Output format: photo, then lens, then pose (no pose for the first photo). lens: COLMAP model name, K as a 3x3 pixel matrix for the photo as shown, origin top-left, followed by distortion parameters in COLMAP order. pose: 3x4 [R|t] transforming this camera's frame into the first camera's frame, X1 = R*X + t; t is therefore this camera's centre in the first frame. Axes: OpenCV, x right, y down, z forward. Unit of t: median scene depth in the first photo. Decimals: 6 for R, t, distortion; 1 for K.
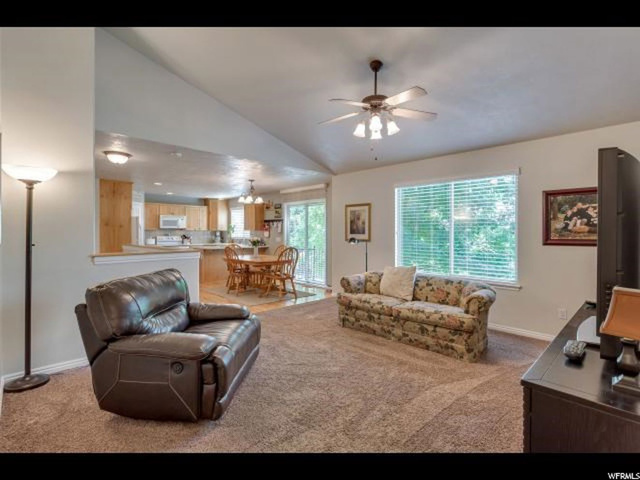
lens RADIAL K [[307.4, 0, 317.9], [0, 307.4, 240.4], [0, 0, 1]] dist [0.002924, 0.001072]
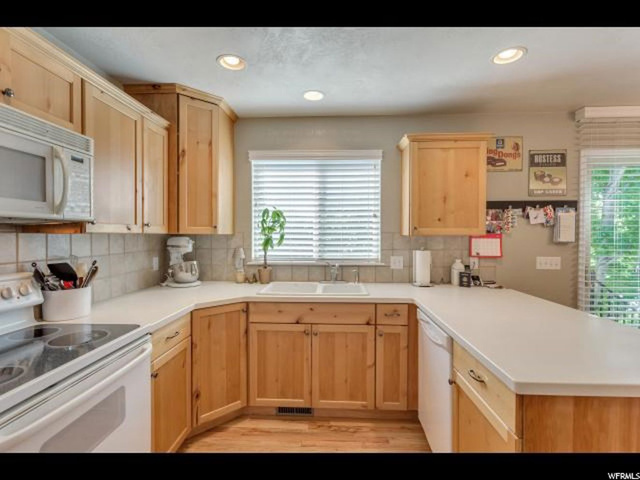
lens RADIAL K [[307.4, 0, 317.9], [0, 307.4, 240.4], [0, 0, 1]] dist [0.002924, 0.001072]
pose [[0.727771, -0.014009, 0.685677, -0.503741], [0.017377, 0.999847, 0.001984, -0.030917], [-0.685600, 0.010471, 0.727903, 0.901974]]
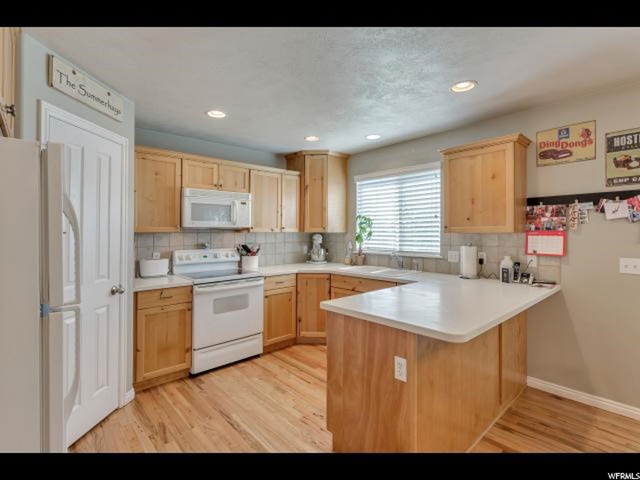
lens RADIAL K [[310.0, 0, 317.4], [0, 310.0, 230.1], [0, 0, 1]] dist [0.001974, 0.000748]
pose [[0.999422, -0.006179, -0.033422, -0.377492], [0.005086, 0.999453, -0.032687, -0.026118], [0.033606, 0.032498, 0.998907, 0.706833]]
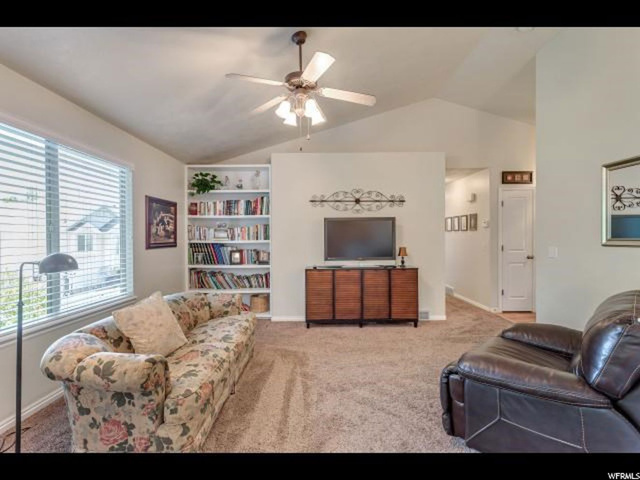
lens RADIAL K [[307.4, 0, 317.9], [0, 307.4, 240.4], [0, 0, 1]] dist [0.002924, 0.001072]
pose [[-0.714843, -0.004850, 0.699268, -0.146002], [0.021121, 0.999370, 0.028523, -0.013199], [-0.698966, 0.035158, -0.714290, 0.552365]]
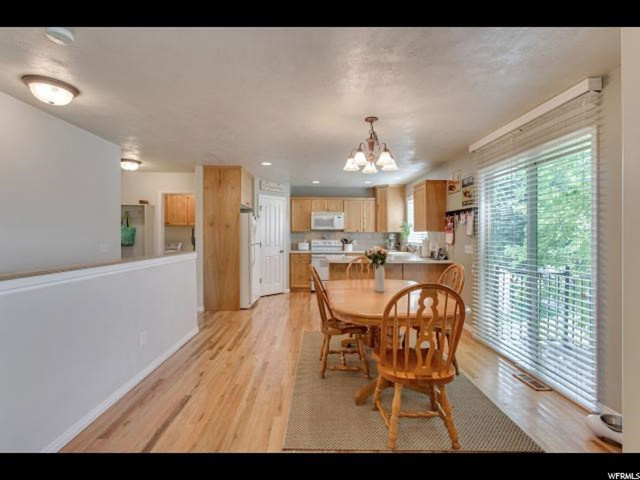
lens RADIAL K [[307.4, 0, 317.9], [0, 307.4, 240.4], [0, 0, 1]] dist [0.002924, 0.001072]
pose [[0.731545, 0.012625, -0.681676, 0.027746], [-0.019681, 0.999803, -0.002604, -0.010915], [0.681509, 0.015321, 0.731649, 0.468004]]
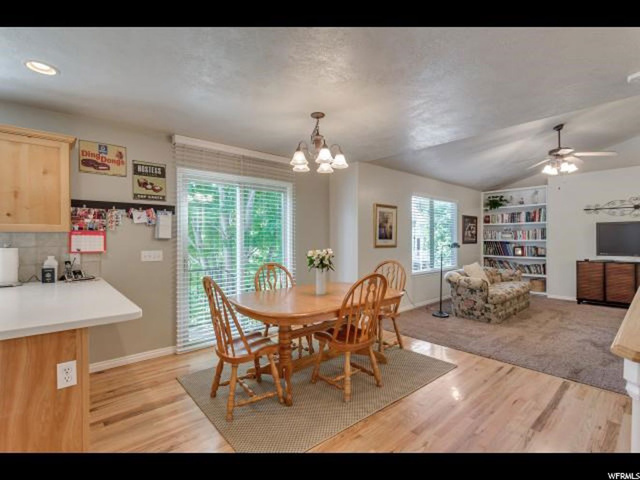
lens RADIAL K [[307.4, 0, 317.9], [0, 307.4, 240.4], [0, 0, 1]] dist [0.002924, 0.001072]
pose [[0.046499, -0.007138, 0.998893, -0.488359], [0.029071, 0.999561, 0.005789, -0.018599], [-0.998495, 0.028769, 0.046686, 0.749502]]
